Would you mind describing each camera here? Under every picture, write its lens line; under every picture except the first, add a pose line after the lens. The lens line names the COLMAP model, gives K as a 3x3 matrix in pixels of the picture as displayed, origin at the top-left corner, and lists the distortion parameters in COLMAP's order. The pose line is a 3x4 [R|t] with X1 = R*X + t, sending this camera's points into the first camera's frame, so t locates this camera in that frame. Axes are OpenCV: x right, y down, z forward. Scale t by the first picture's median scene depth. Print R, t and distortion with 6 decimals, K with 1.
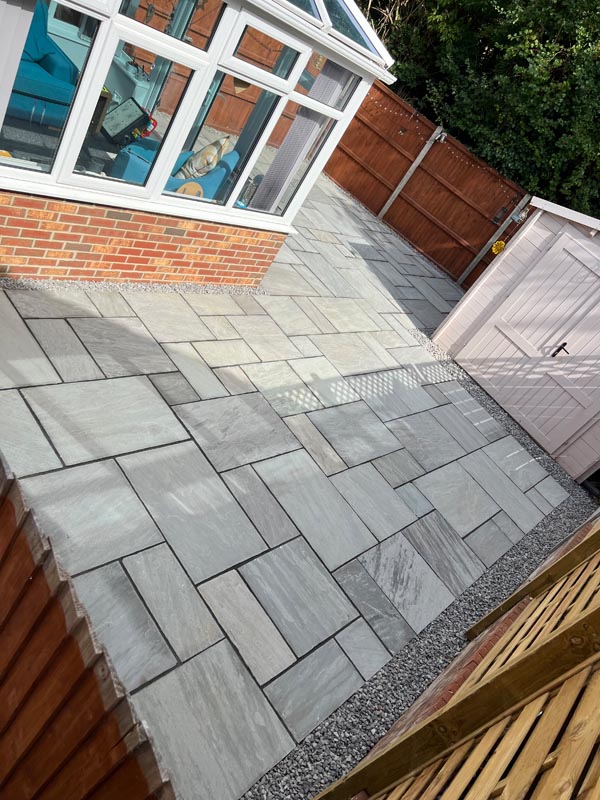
lens RADIAL K [[605.4, 0, 300.0], [0, 605.4, 400.0], [0, 0, 1]] dist [0.003738, 0.000483]
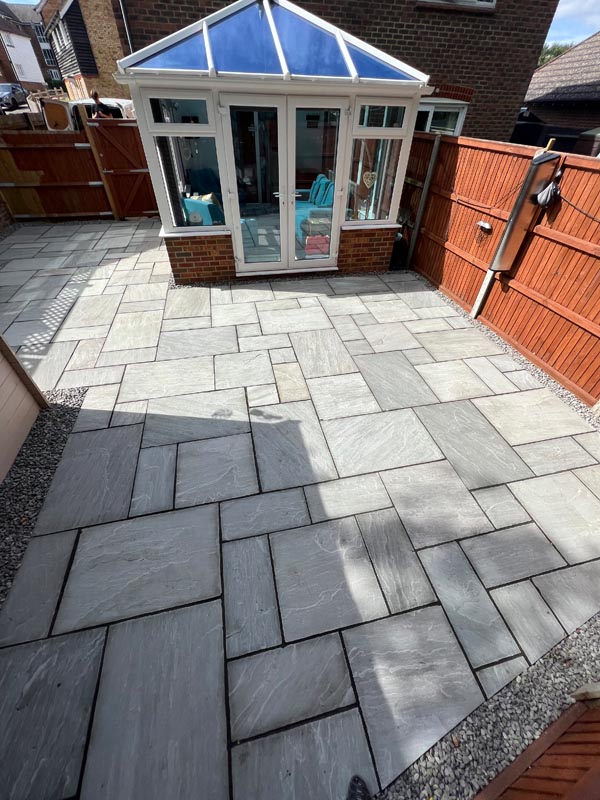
lens RADIAL K [[321.3, 0, 300.0], [0, 321.3, 400.0], [0, 0, 1]] dist [-0.001326, -0.000276]
pose [[-0.439087, 0.116121, -0.890909, 0.485950], [-0.735197, 0.523531, 0.430581, -0.555718], [0.516418, 0.844056, -0.144504, 1.397299]]
